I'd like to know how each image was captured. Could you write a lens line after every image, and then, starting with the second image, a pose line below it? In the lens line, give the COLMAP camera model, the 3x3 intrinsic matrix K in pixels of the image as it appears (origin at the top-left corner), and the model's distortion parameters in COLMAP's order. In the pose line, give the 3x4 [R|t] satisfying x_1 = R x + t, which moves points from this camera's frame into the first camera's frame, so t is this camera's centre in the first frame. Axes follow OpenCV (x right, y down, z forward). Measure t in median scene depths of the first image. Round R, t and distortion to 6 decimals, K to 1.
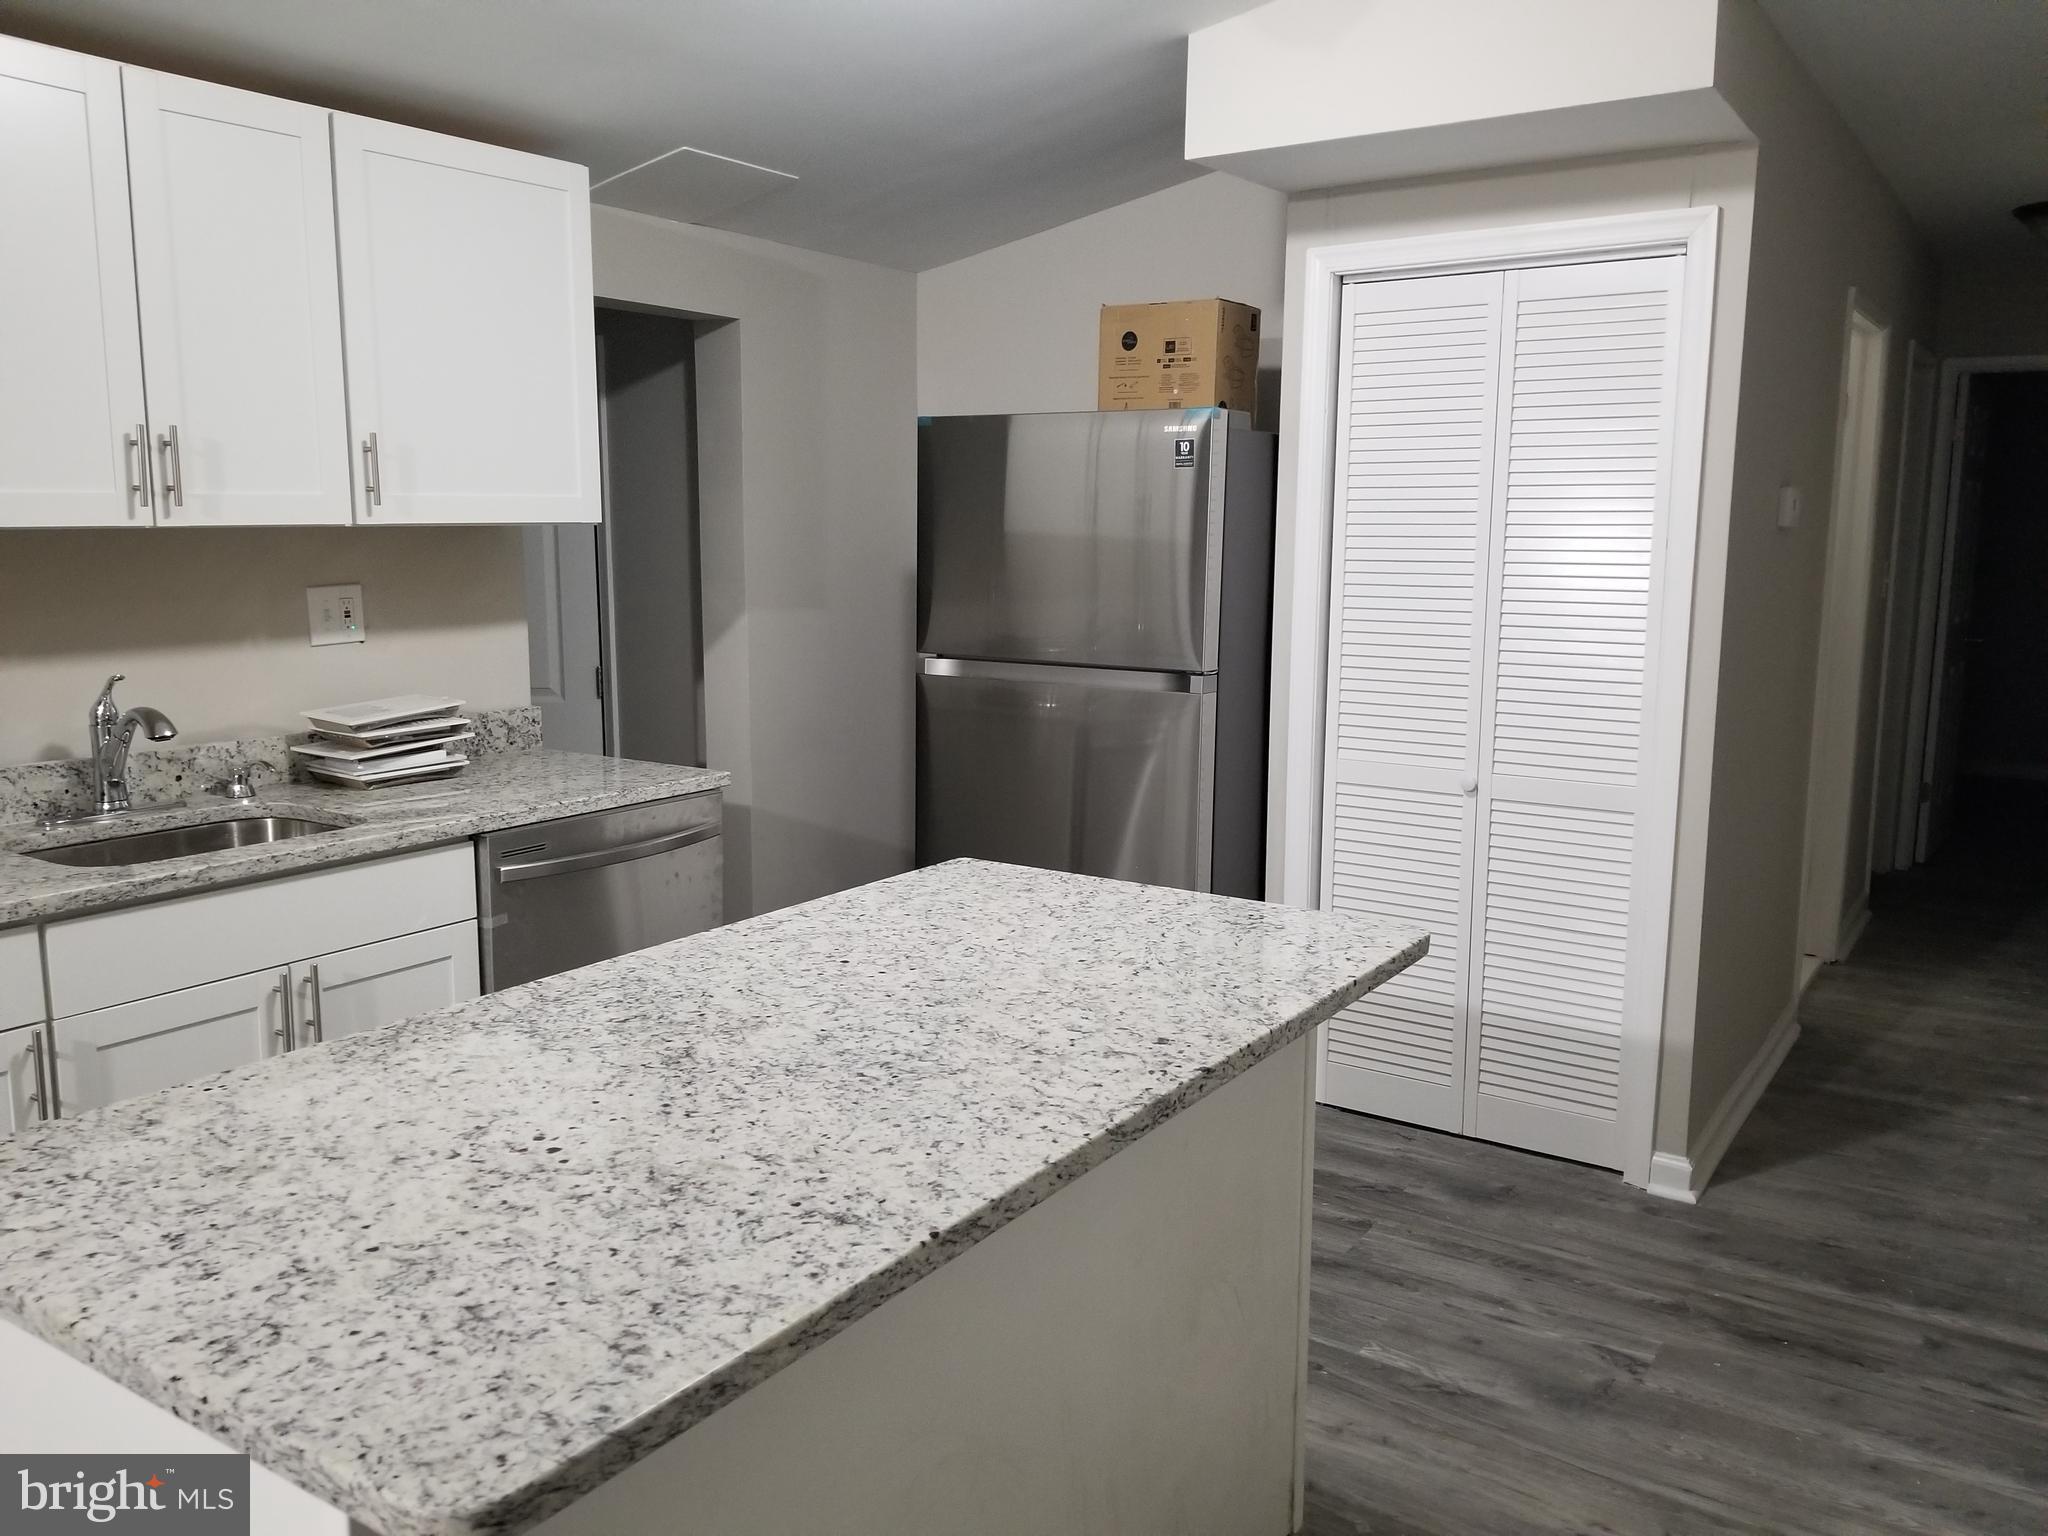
lens RADIAL K [[1609.3, 0, 1039.9], [0, 1609.3, 759.5], [0, 0, 1]] dist [0.058887, -0.088606]
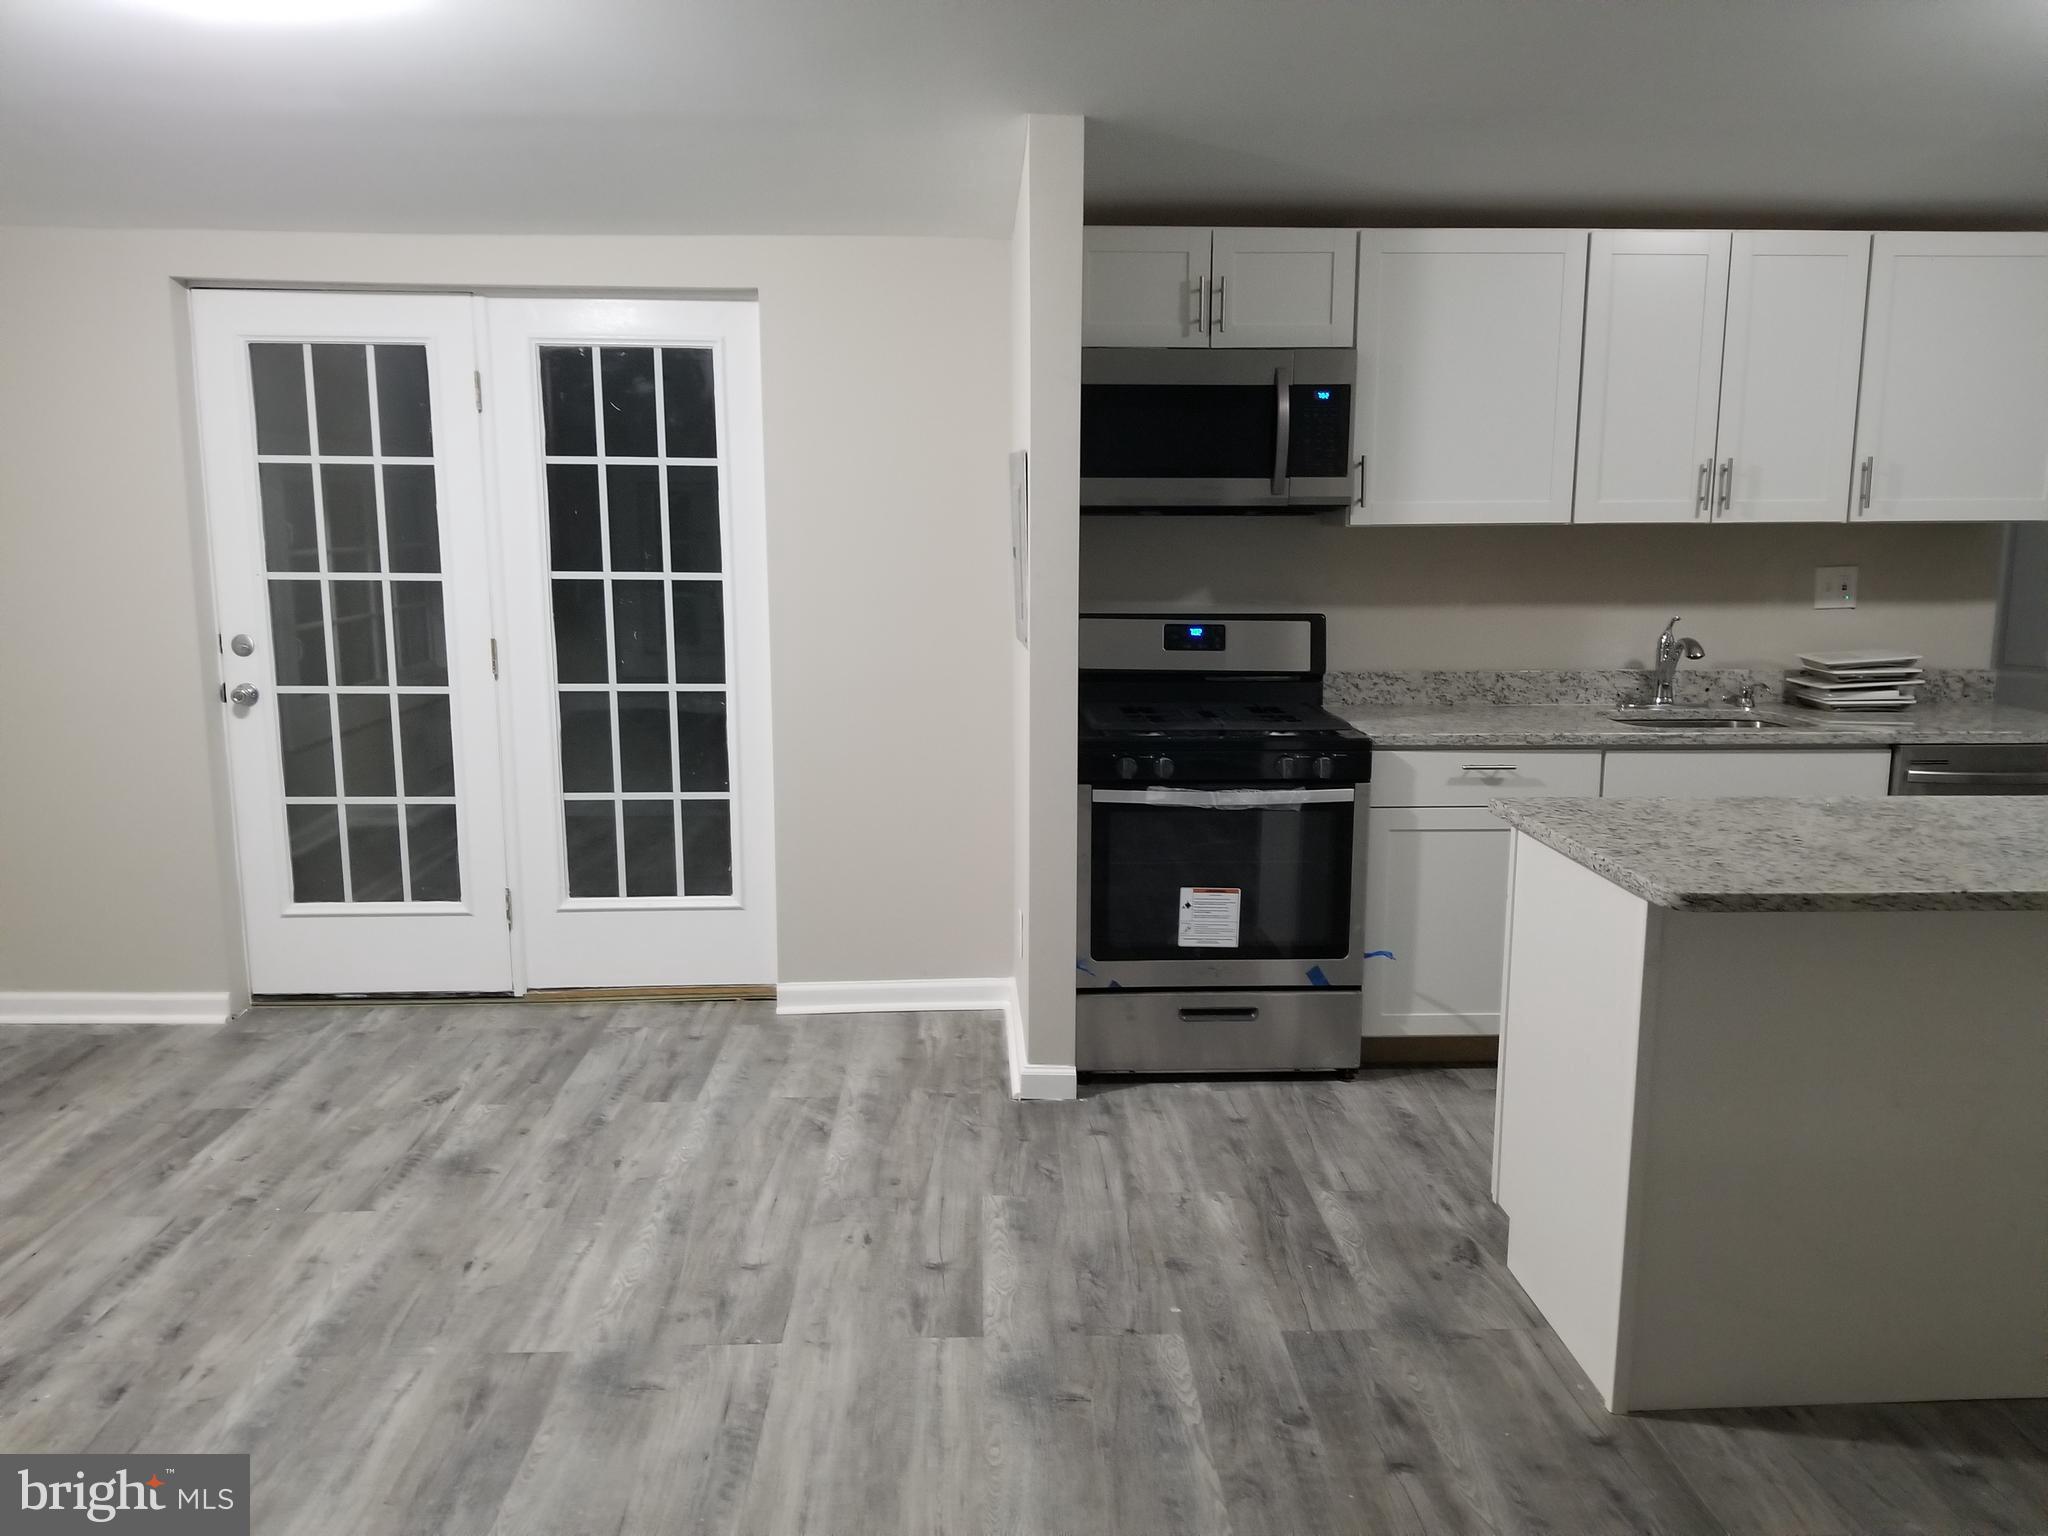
lens RADIAL K [[1609.3, 0, 1037.1], [0, 1609.3, 792.8], [0, 0, 1]] dist [0.058887, -0.088606]
pose [[0.593513, 0.132855, -0.793783, 0.319333], [-0.118185, 0.989976, 0.077325, 0.064561], [0.796099, 0.047920, 0.603266, -0.415323]]
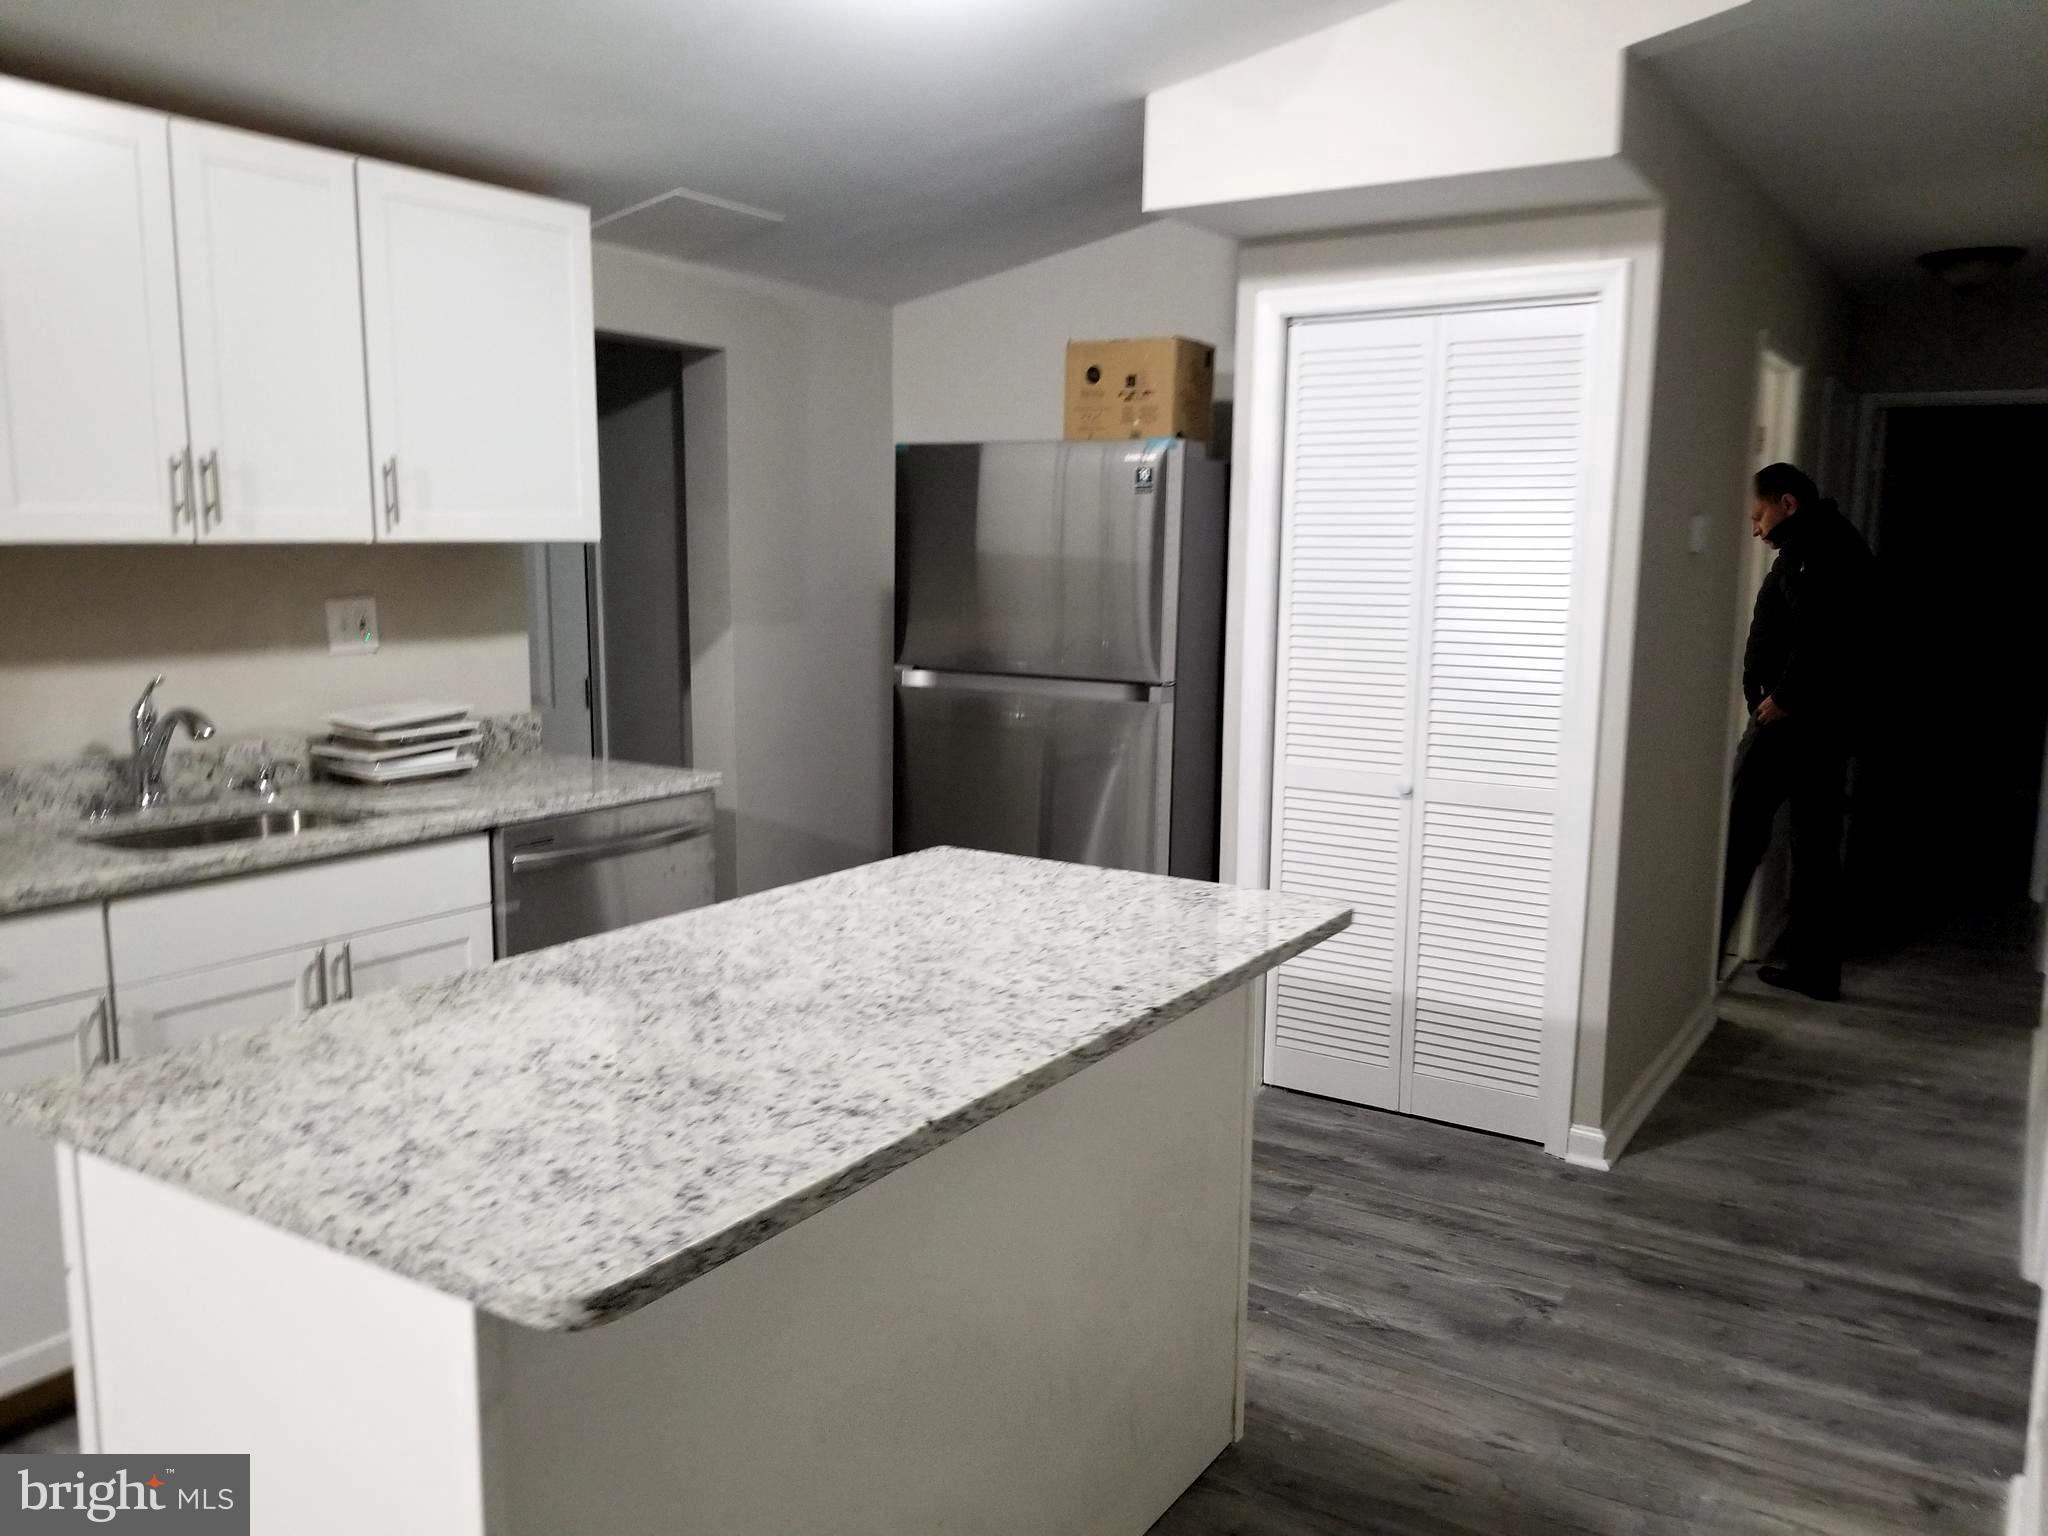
lens RADIAL K [[1609.3, 0, 1054.3], [0, 1609.3, 782.0], [0, 0, 1]] dist [0.058887, -0.088606]
pose [[0.999540, 0.002492, 0.030235, -0.003339], [-0.002524, 0.999996, 0.001010, 0.013398], [-0.030233, -0.001086, 0.999542, -0.093280]]
